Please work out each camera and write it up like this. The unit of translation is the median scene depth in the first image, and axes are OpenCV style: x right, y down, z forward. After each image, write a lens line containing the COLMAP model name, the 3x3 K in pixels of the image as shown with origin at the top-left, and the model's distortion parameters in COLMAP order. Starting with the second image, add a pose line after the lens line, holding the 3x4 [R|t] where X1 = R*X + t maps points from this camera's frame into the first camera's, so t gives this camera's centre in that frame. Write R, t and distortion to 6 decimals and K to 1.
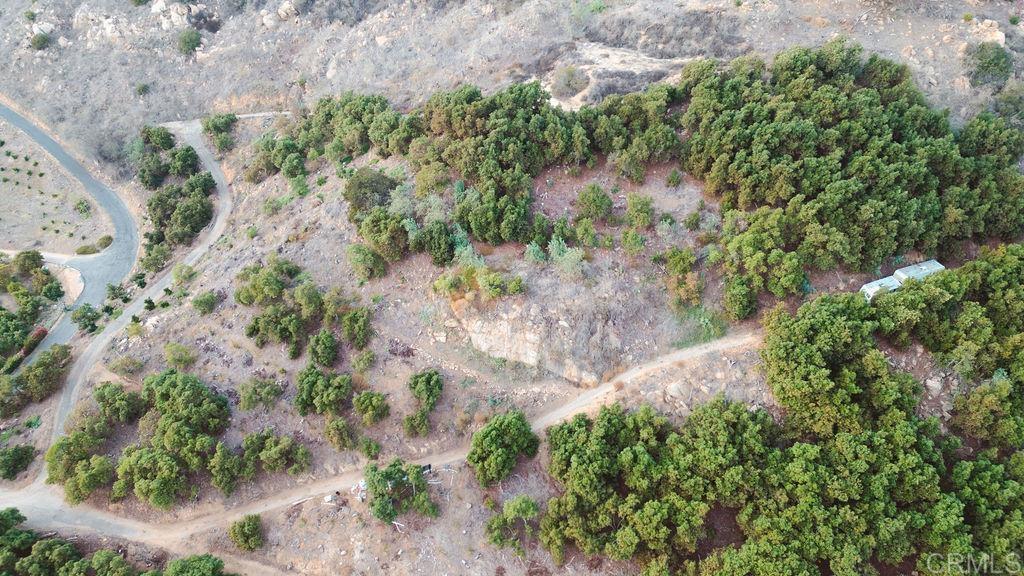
lens RADIAL K [[710.0, 0, 512.0], [0, 710.0, 288.0], [0, 0, 1]] dist [0.082922, -0.083132]
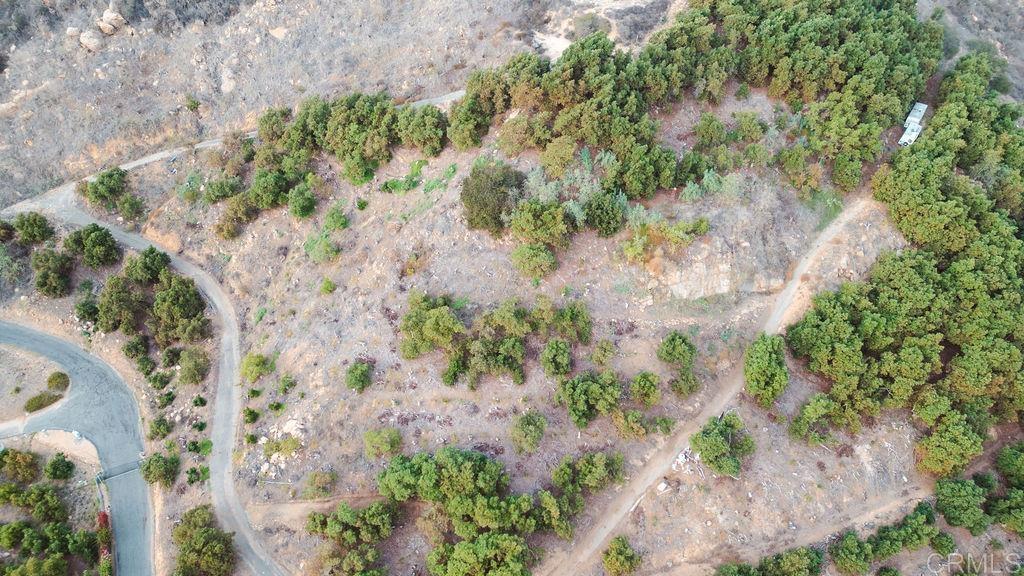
lens RADIAL K [[710.0, 0, 512.0], [0, 710.0, 288.0], [0, 0, 1]] dist [0.082922, -0.083132]
pose [[0.818008, -0.362046, 0.446974, -0.689926], [0.328900, 0.931902, 0.152915, -0.162117], [-0.471898, 0.021924, 0.881380, 0.201025]]
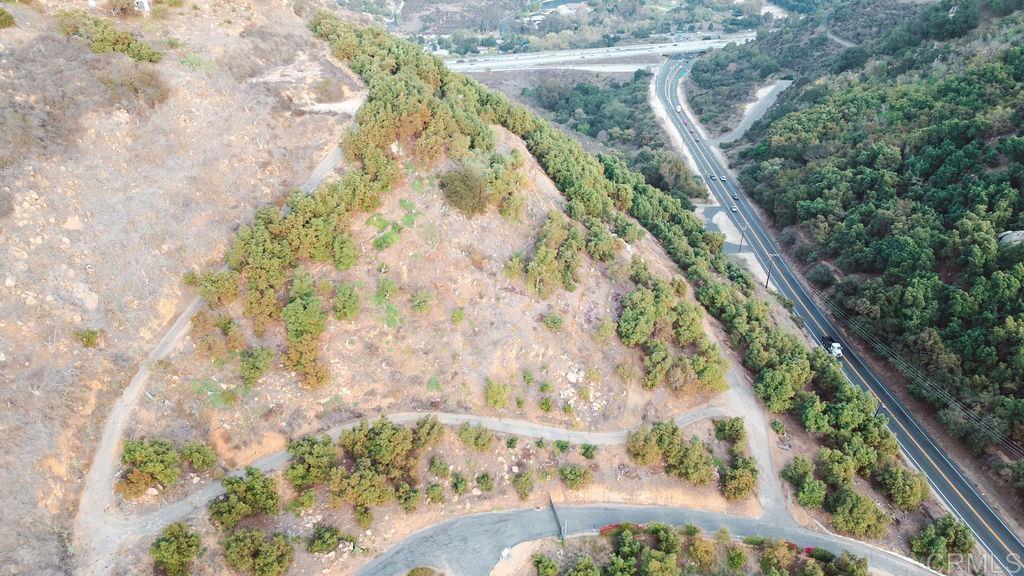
lens RADIAL K [[710.0, 0, 512.0], [0, 710.0, 288.0], [0, 0, 1]] dist [0.082922, -0.083132]
pose [[-0.362624, -0.472351, 0.803361, -1.380164], [0.537783, 0.597964, 0.594330, -0.756094], [-0.761114, 0.647552, 0.037186, 1.093722]]
